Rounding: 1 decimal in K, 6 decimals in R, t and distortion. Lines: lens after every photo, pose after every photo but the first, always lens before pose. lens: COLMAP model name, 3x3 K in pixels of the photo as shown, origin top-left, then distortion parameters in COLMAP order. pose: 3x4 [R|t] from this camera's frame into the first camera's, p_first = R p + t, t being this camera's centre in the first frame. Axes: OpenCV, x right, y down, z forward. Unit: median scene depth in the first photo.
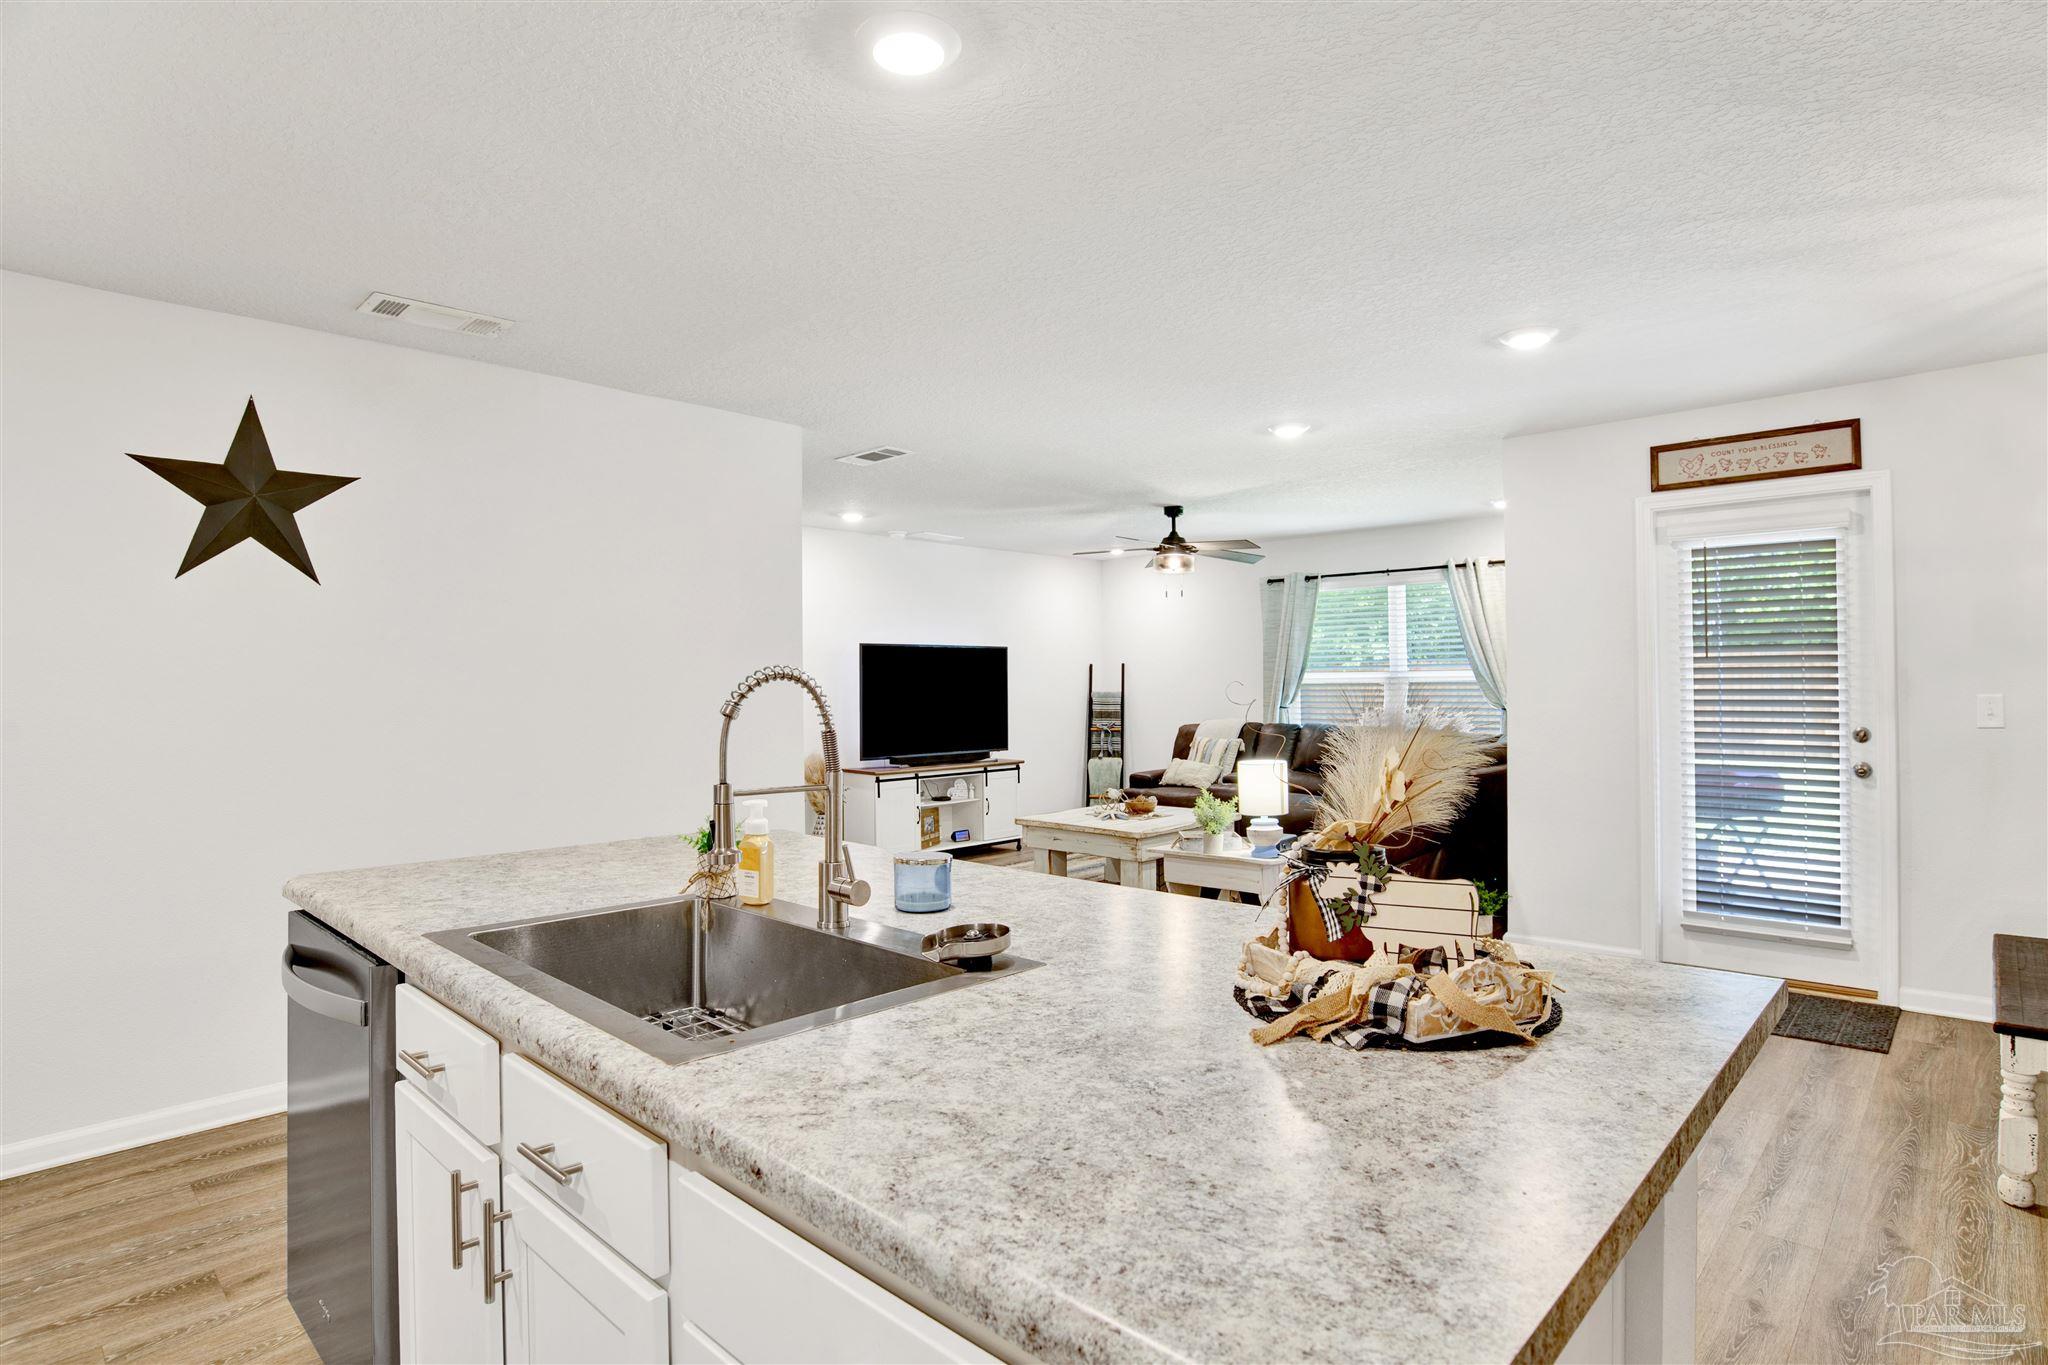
lens RADIAL K [[1059.4, 0, 1036.4], [0, 1059.4, 674.0], [0, 0, 1]] dist [-0.052791, 0.000948]
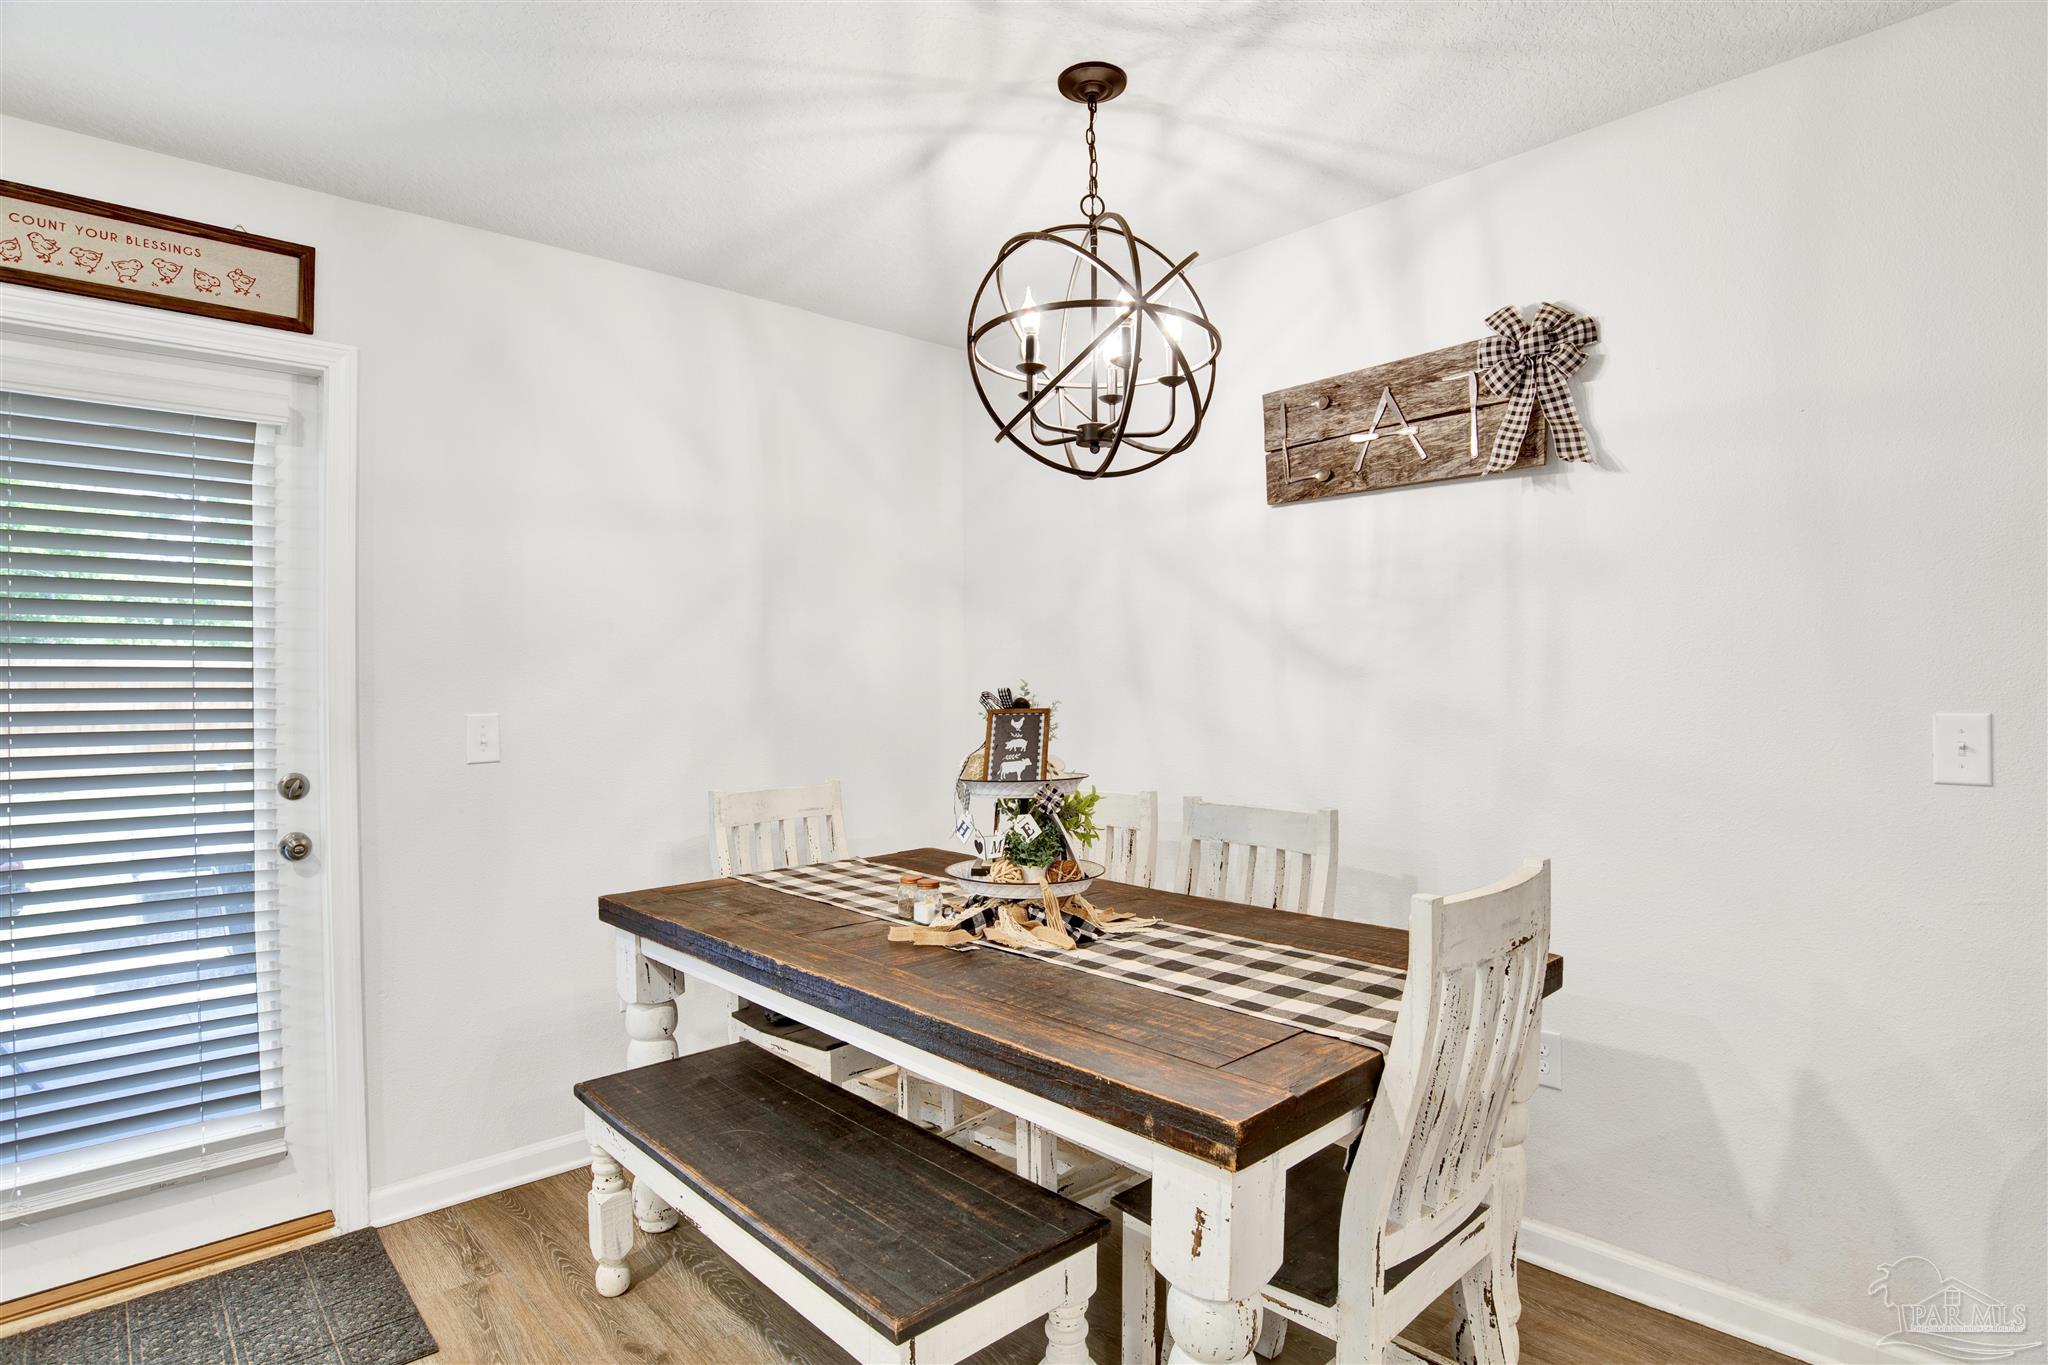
lens RADIAL K [[1059.4, 0, 1036.4], [0, 1059.4, 674.0], [0, 0, 1]] dist [-0.052791, 0.000948]
pose [[0.065988, 0.016252, 0.997688, 0.243253], [-0.001640, 0.999868, -0.016179, 0.003906], [-0.997819, -0.000569, 0.066006, 0.530606]]
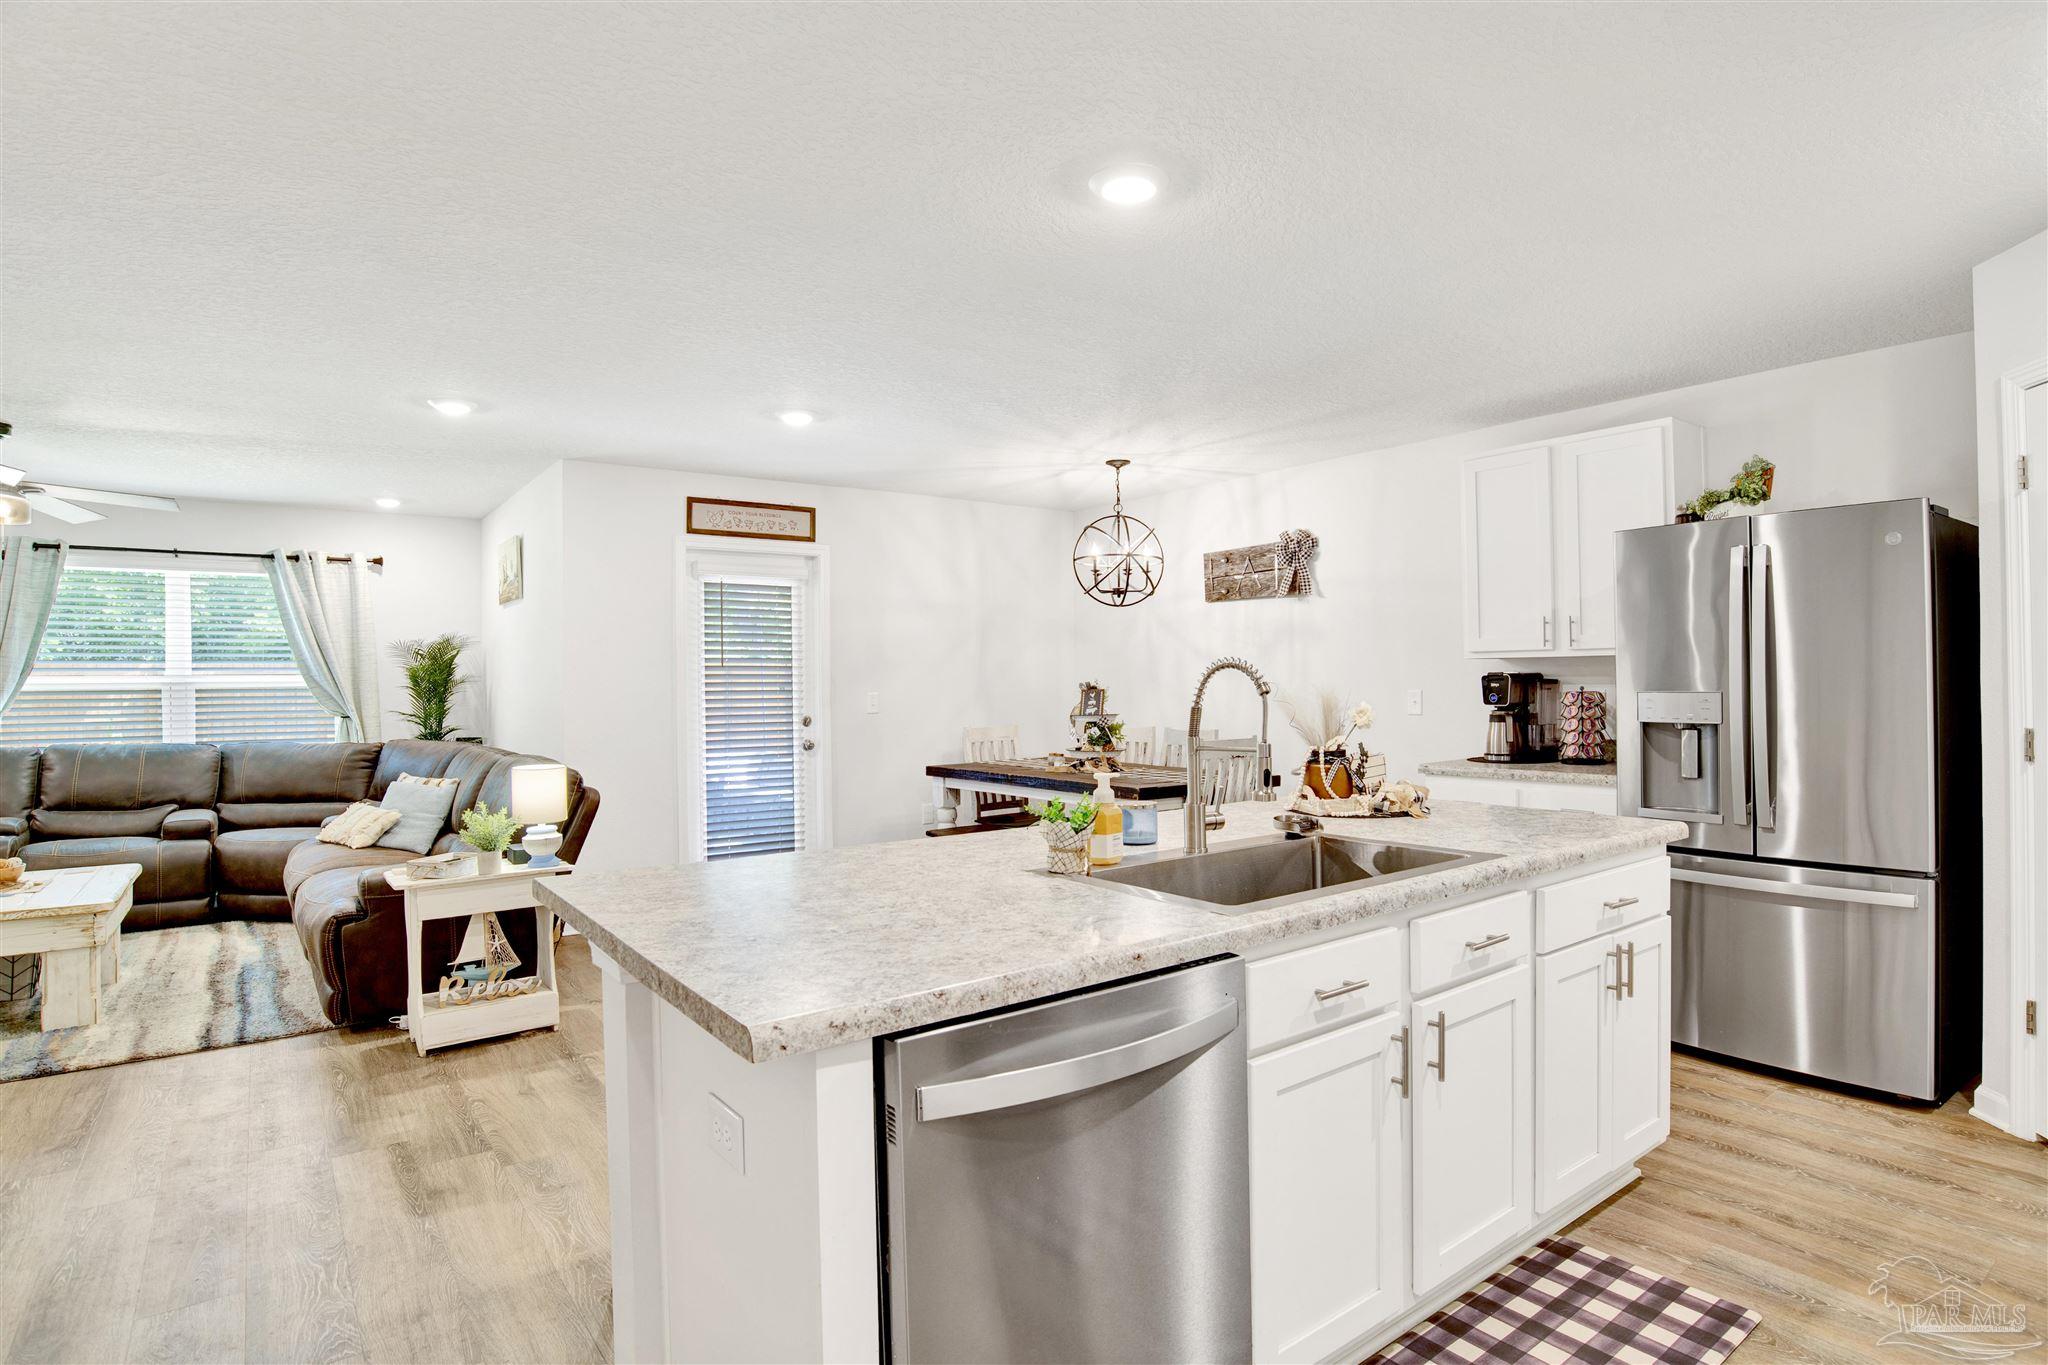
lens RADIAL K [[1059.4, 0, 1036.4], [0, 1059.4, 674.0], [0, 0, 1]] dist [-0.052791, 0.000948]
pose [[0.169035, 0.015490, 0.985488, -0.637179], [-0.002426, 0.999880, -0.015300, 0.014026], [-0.985607, 0.000195, 0.169052, 0.409656]]
